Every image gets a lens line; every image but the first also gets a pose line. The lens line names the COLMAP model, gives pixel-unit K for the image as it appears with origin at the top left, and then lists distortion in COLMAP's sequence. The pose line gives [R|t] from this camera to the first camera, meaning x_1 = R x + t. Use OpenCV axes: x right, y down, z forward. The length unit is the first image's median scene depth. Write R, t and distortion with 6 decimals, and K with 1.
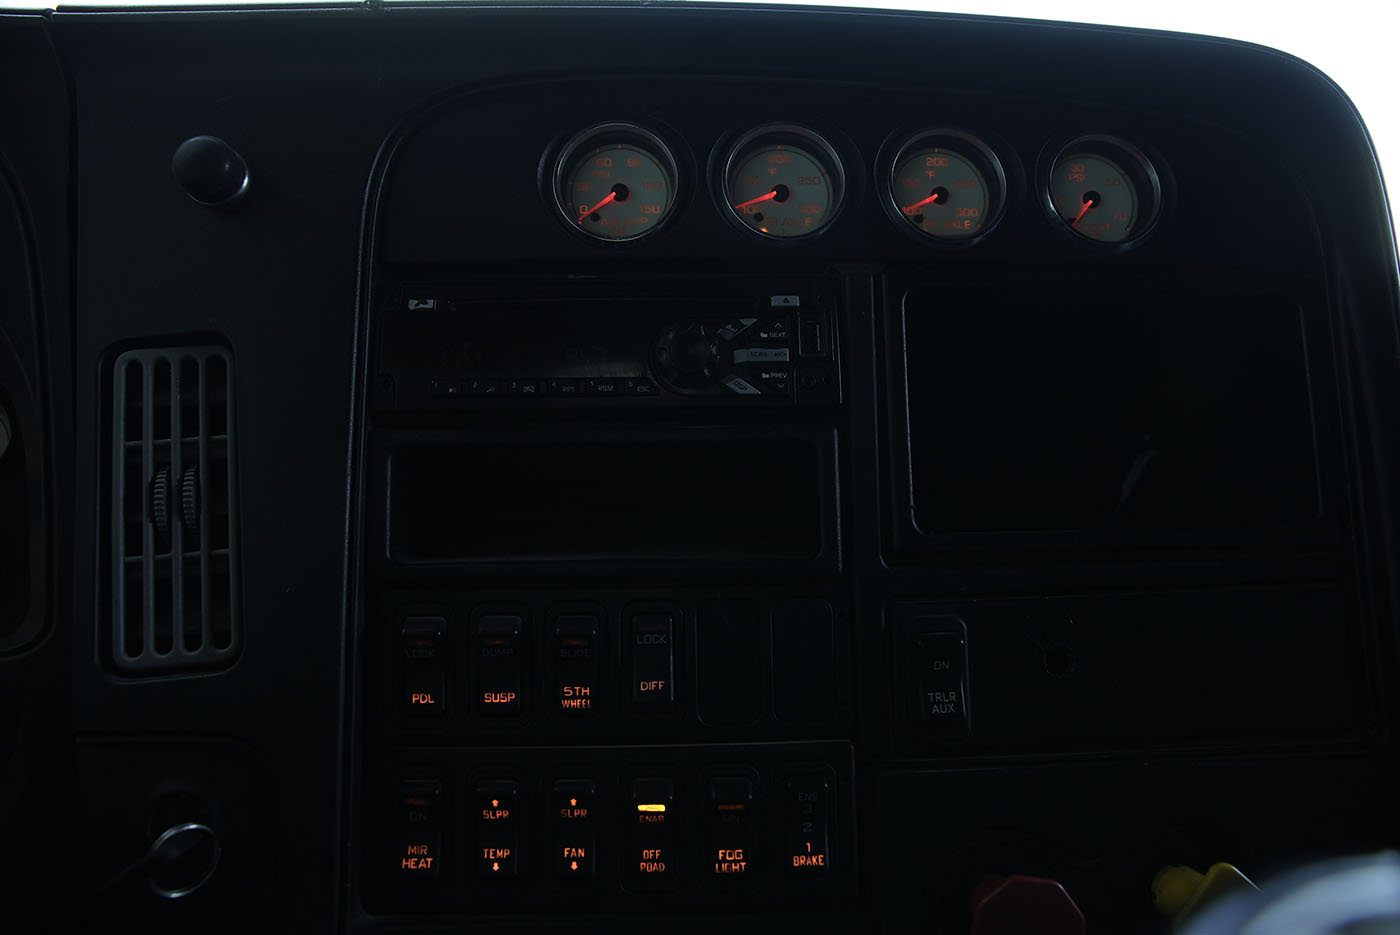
lens RADIAL K [[928.5, 0, 700.2], [0, 928.5, 444.3], [0, 0, 1]] dist [-0.108292, 0.057945]
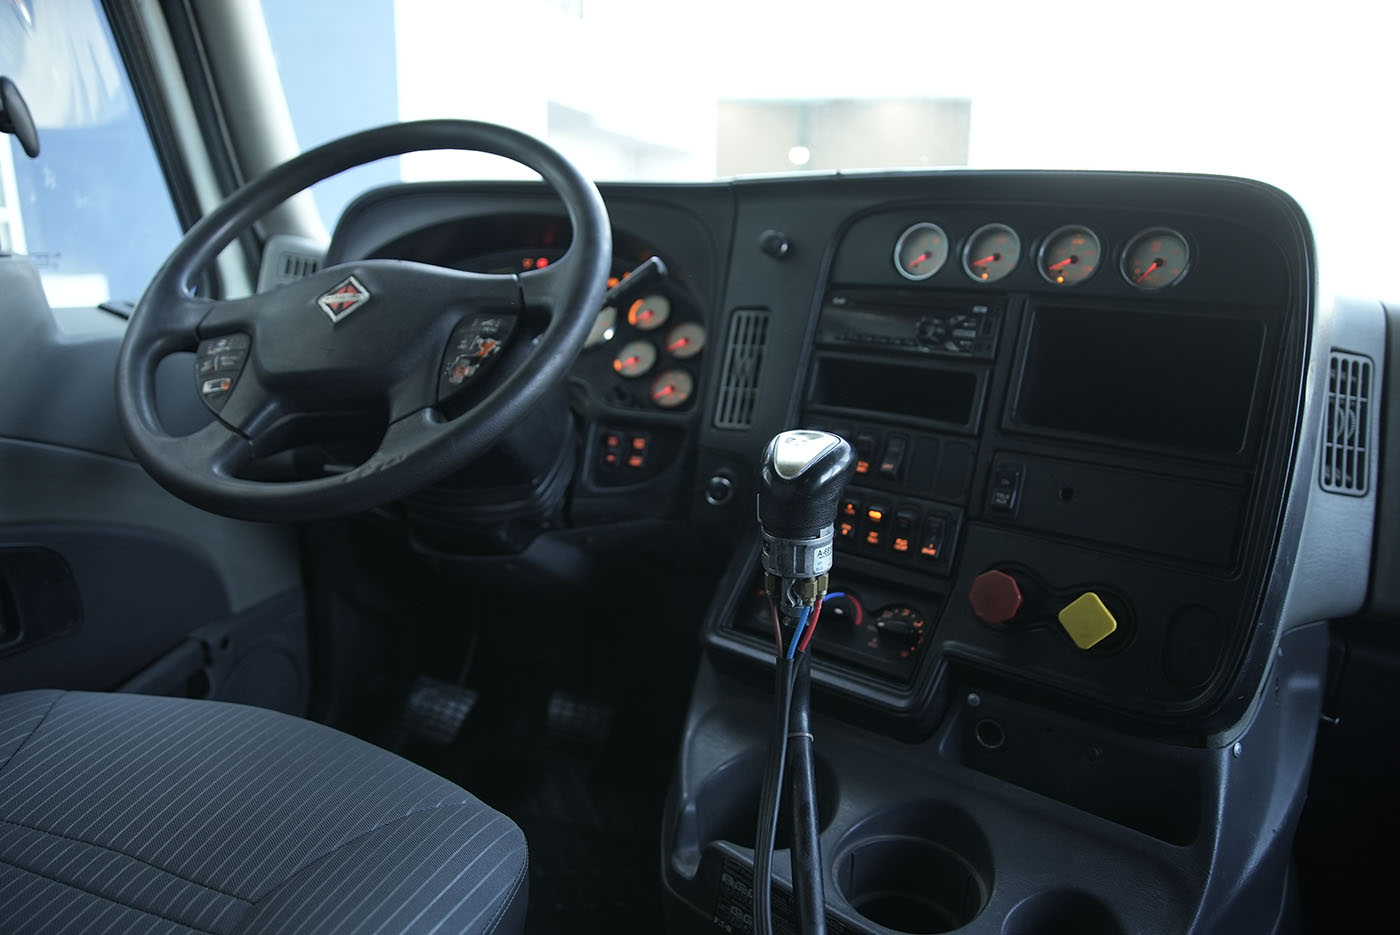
lens RADIAL K [[928.5, 0, 693.4], [0, 928.5, 471.8], [0, 0, 1]] dist [-0.108292, 0.057945]
pose [[0.722379, 0.173694, -0.669327, 1.191084], [-0.134775, 0.984742, 0.110089, 0.079154], [0.678236, 0.010683, 0.734767, -1.105769]]
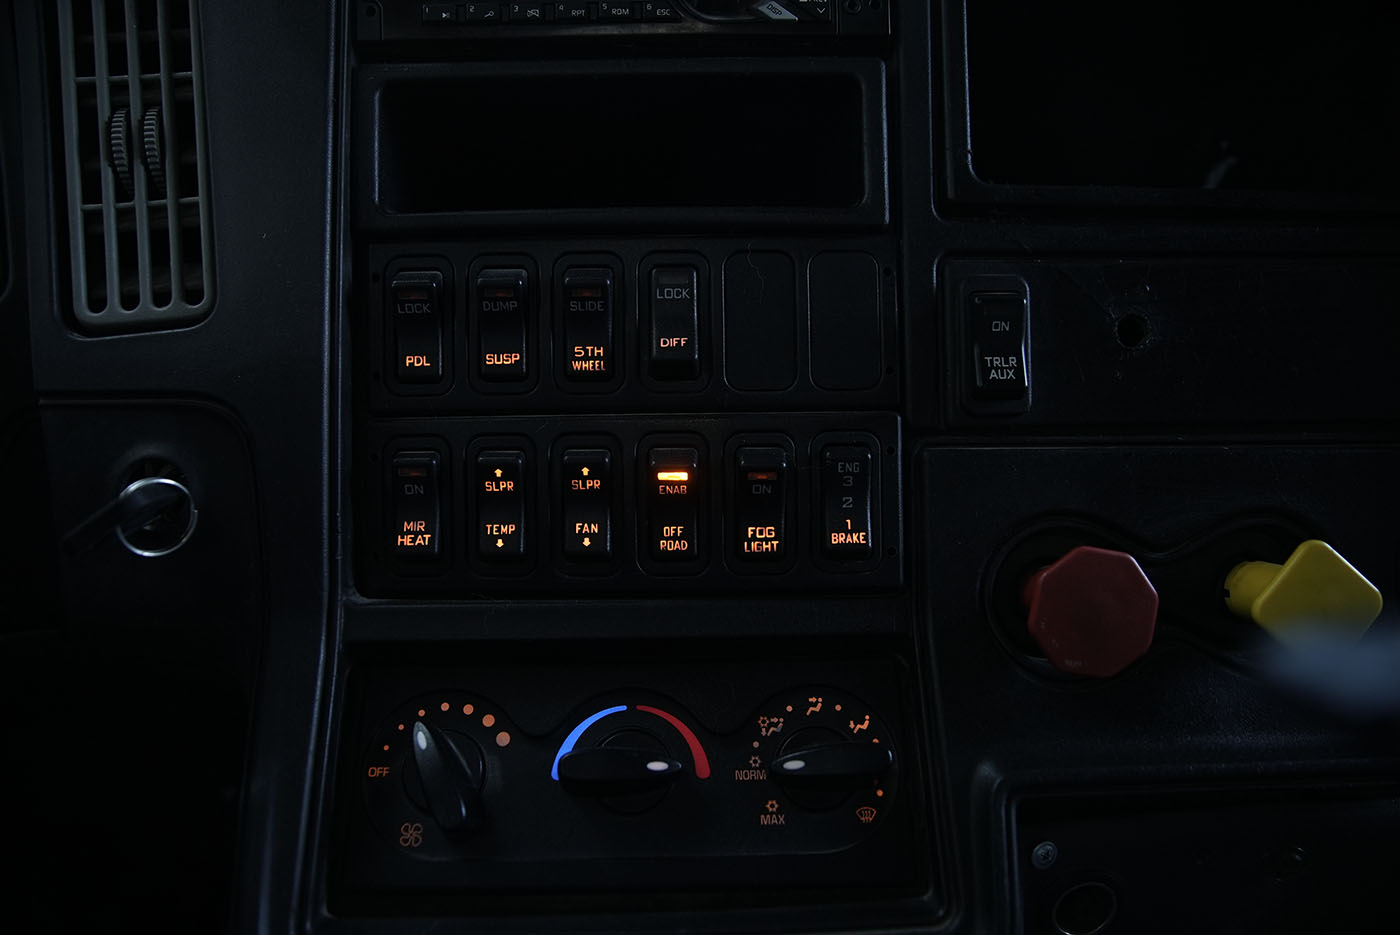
lens RADIAL K [[928.5, 0, 694.8], [0, 928.5, 475.4], [0, 0, 1]] dist [-0.108292, 0.057945]
pose [[0.999700, 0.003716, -0.024191, -0.009800], [-0.000445, 0.991000, 0.133862, 0.268353], [0.024471, -0.133811, 0.990705, 0.099579]]
